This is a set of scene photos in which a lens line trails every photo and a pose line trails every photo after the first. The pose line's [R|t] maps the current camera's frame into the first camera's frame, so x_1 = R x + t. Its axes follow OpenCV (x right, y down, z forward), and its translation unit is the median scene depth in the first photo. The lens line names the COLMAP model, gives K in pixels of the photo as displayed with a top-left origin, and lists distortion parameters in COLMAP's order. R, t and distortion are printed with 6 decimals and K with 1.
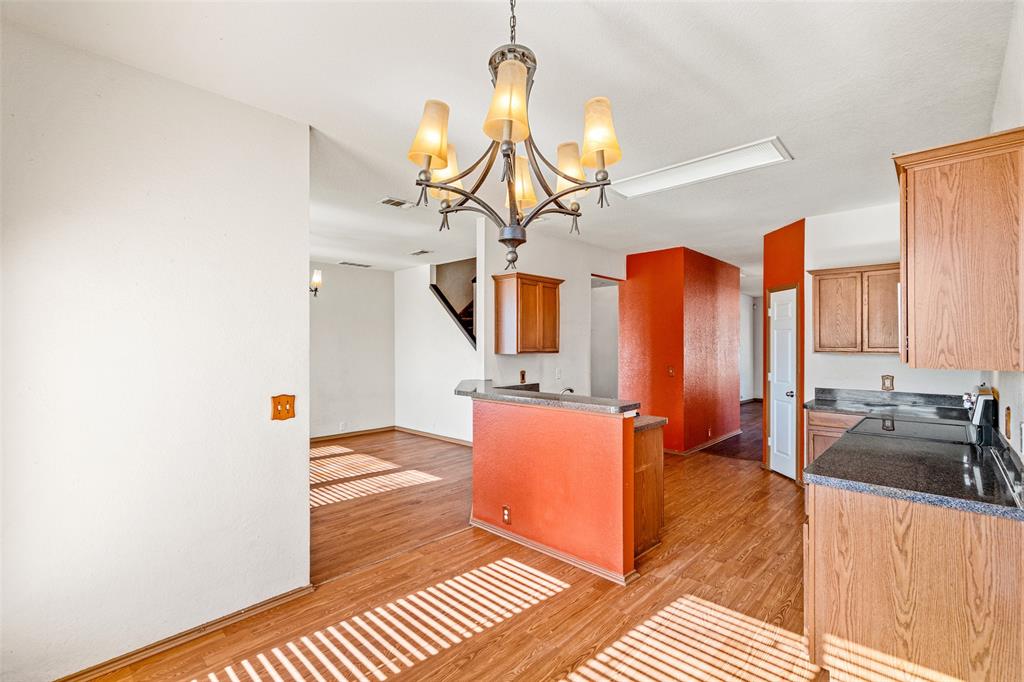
lens RADIAL K [[460.9, 0, 509.6], [0, 460.9, 344.4], [0, 0, 1]] dist [-0.002361, -0.000018]
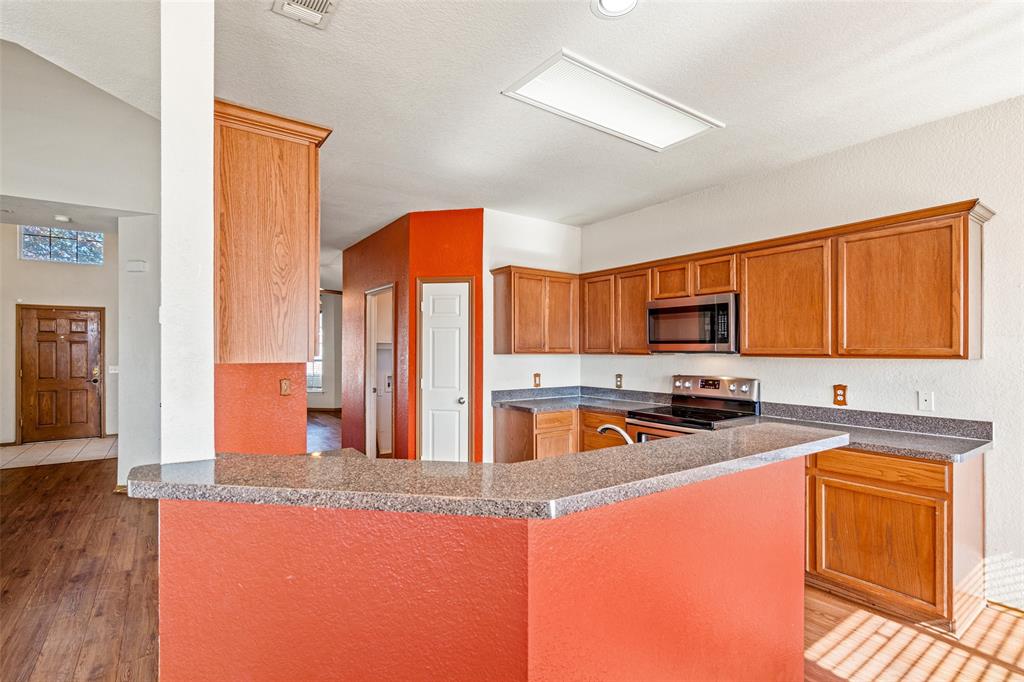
lens RADIAL K [[483.3, 0, 517.3], [0, 483.3, 351.6], [0, 0, 1]] dist [0.021091, 0.000454]
pose [[0.179945, 0.002548, 0.983673, -0.324627], [-0.001241, 0.999996, -0.002363, 0.017009], [-0.983676, -0.000795, 0.179948, 0.818685]]
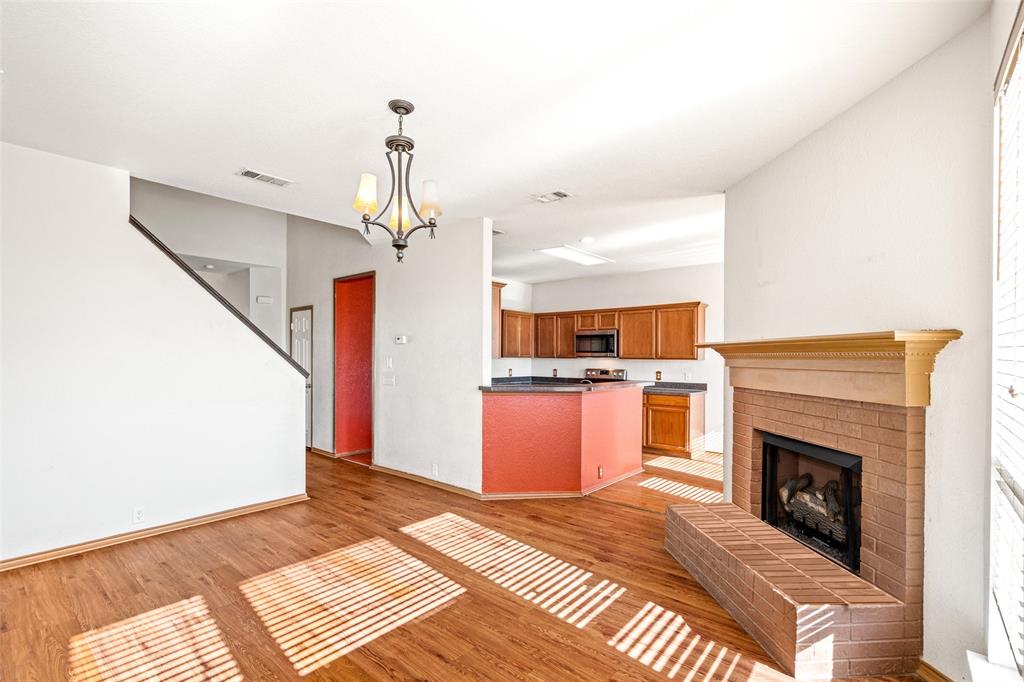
lens RADIAL K [[463.3, 0, 511.5], [0, 463.3, 360.2], [0, 0, 1]] dist [-0.000639, -0.000014]
pose [[-0.057947, -0.003334, 0.998314, -1.115396], [-0.006600, 0.999974, 0.002957, 0.024832], [-0.998298, -0.006417, -0.057968, 1.084617]]
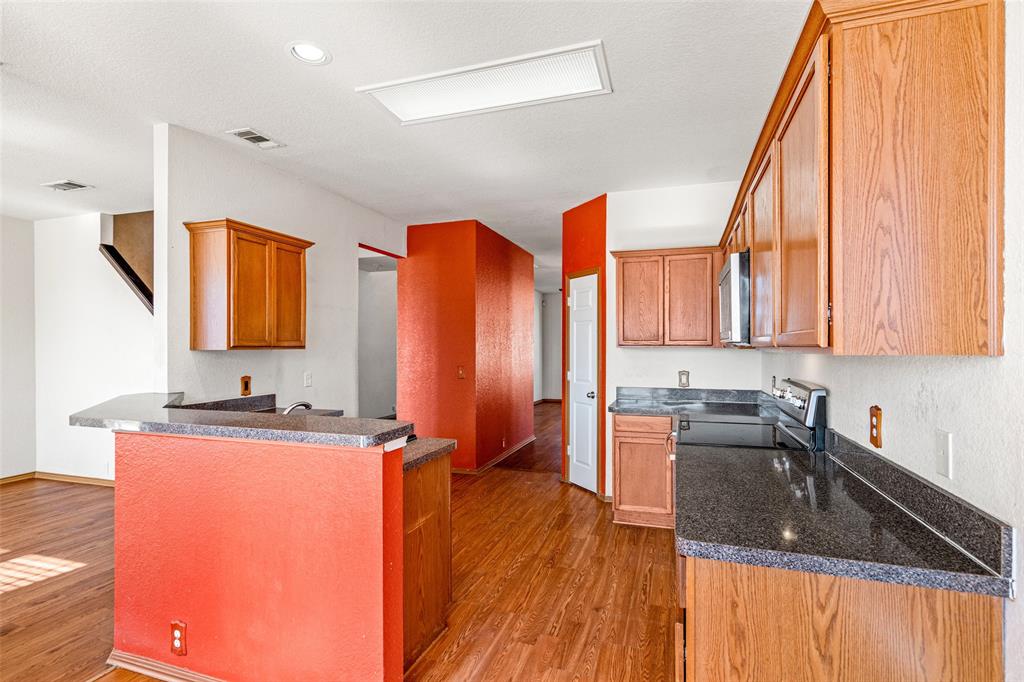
lens RADIAL K [[498.5, 0, 510.9], [0, 498.5, 347.2], [0, 0, 1]] dist [-0.000465, 0.000161]
pose [[0.906033, -0.001480, 0.423205, 0.082238], [0.000214, 0.999995, 0.003040, 0.016127], [-0.423208, -0.002664, 0.906029, 0.236429]]
